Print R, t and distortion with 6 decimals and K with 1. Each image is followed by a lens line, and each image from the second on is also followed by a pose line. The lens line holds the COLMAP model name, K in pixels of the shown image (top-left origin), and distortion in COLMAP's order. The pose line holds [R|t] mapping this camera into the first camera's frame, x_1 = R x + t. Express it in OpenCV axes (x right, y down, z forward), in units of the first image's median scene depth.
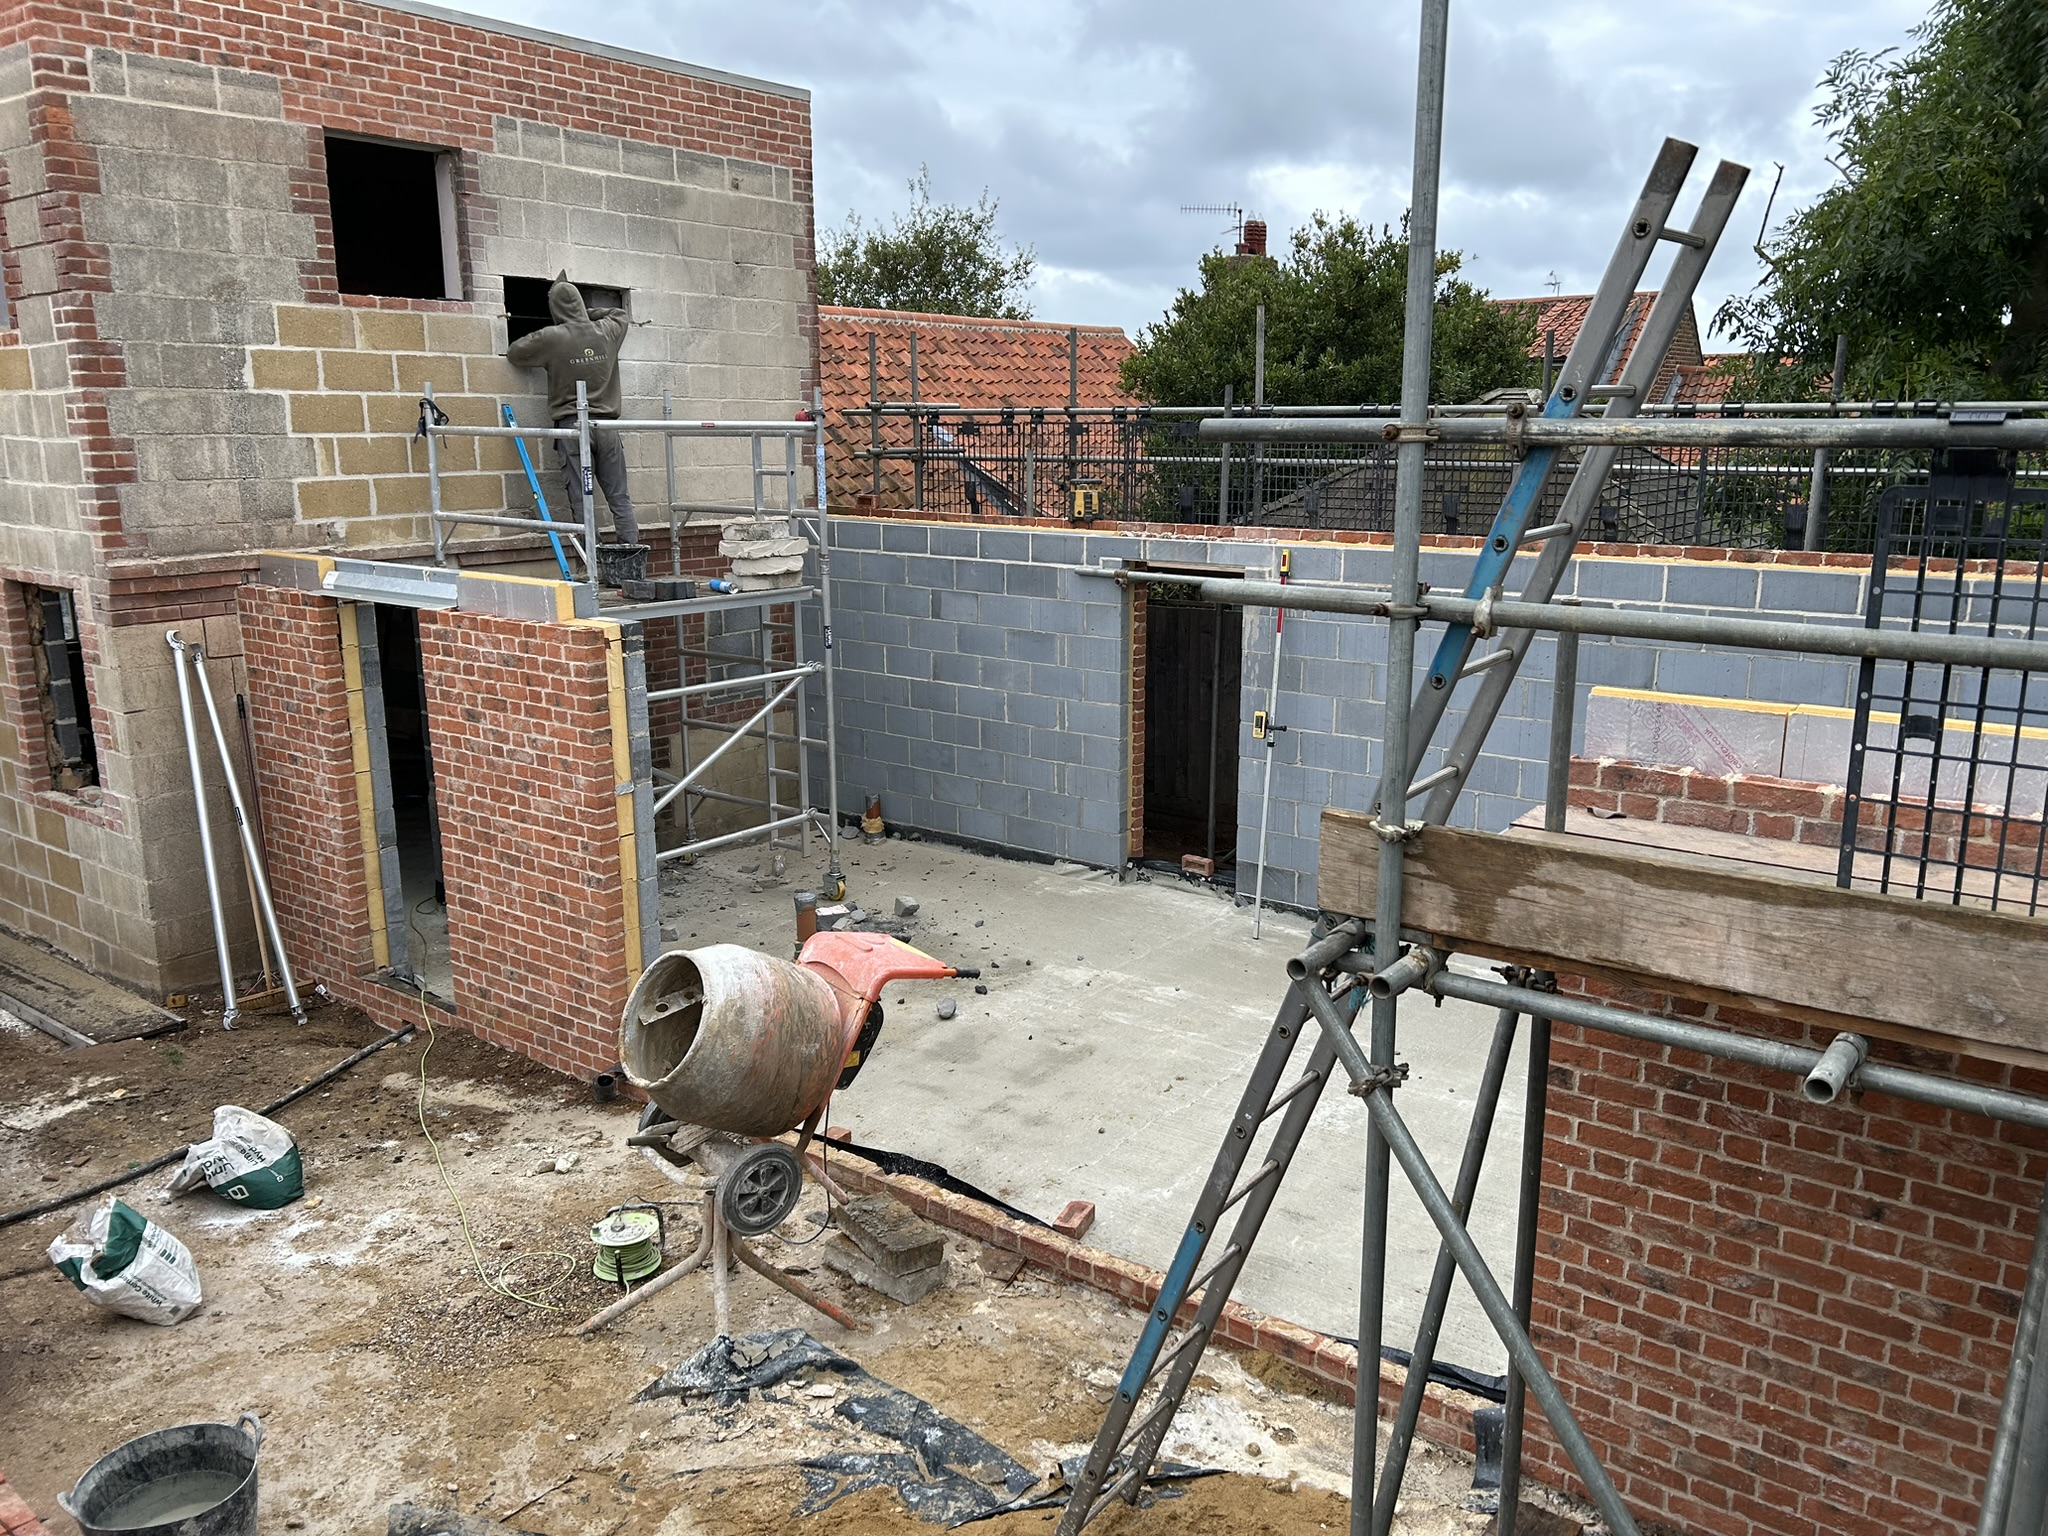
lens RADIAL K [[1539.8, 0, 1025.8], [0, 1539.8, 766.6], [0, 0, 1]] dist [-0.004816, -0.007416]
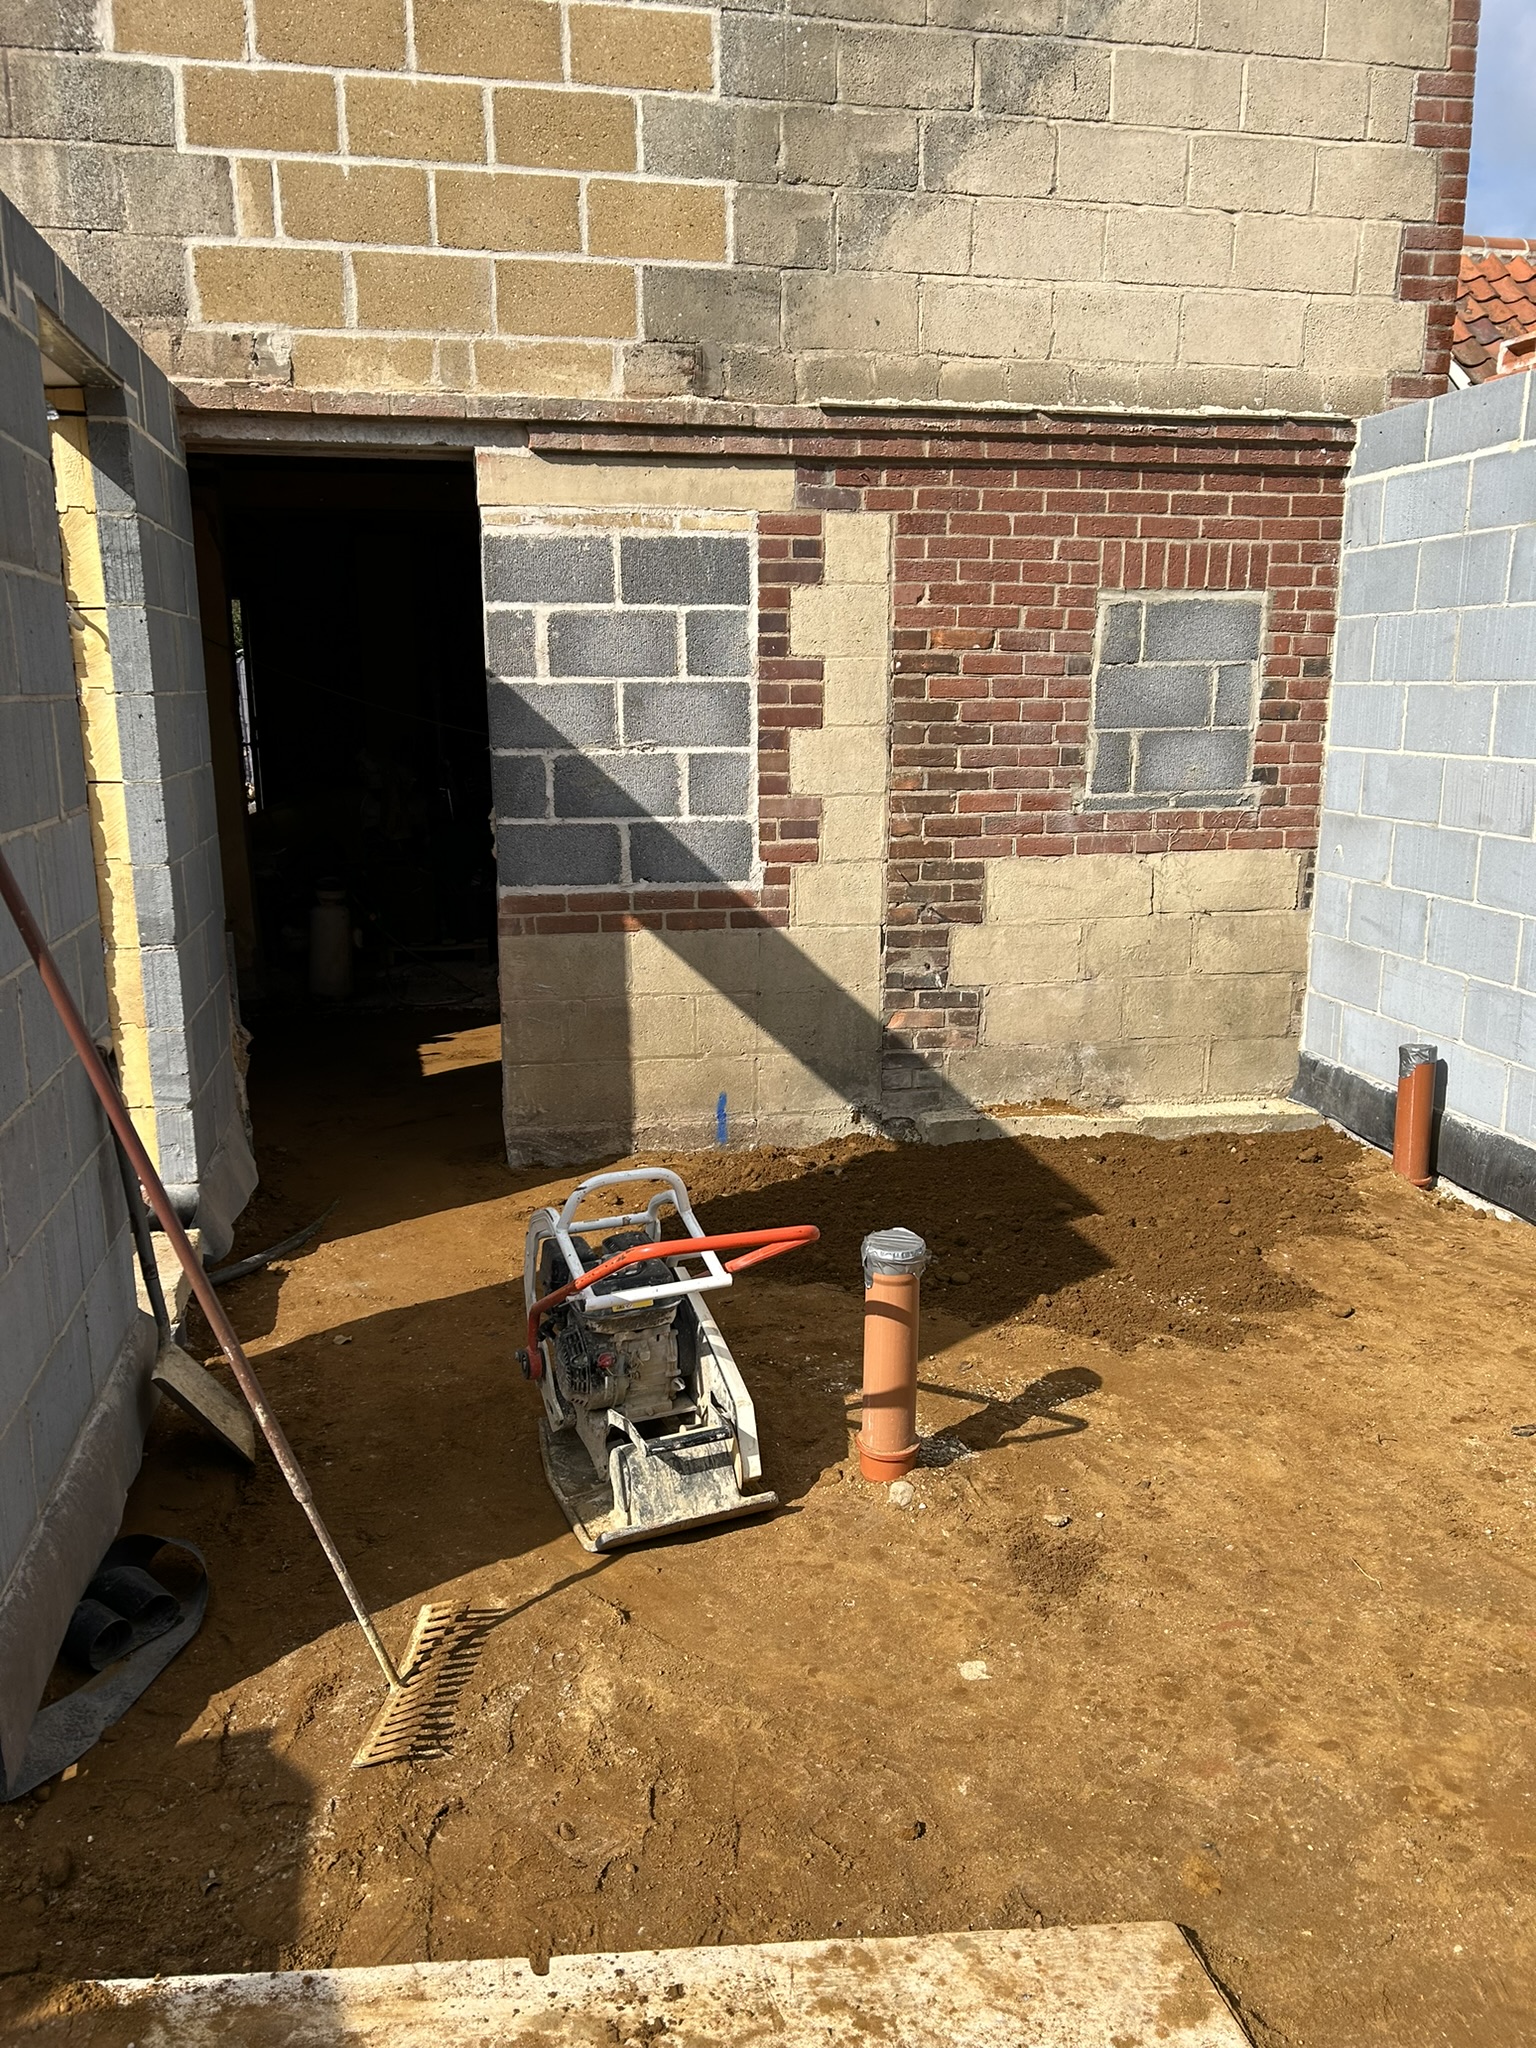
lens RADIAL K [[1539.8, 0, 769.3], [0, 1539.8, 1025.6], [0, 0, 1]] dist [-0.004816, -0.007416]
pose [[0.751746, 0.141547, -0.644083, 0.046341], [-0.147487, 0.988040, 0.044996, 0.024255], [0.642748, 0.061169, 0.763631, 0.736865]]
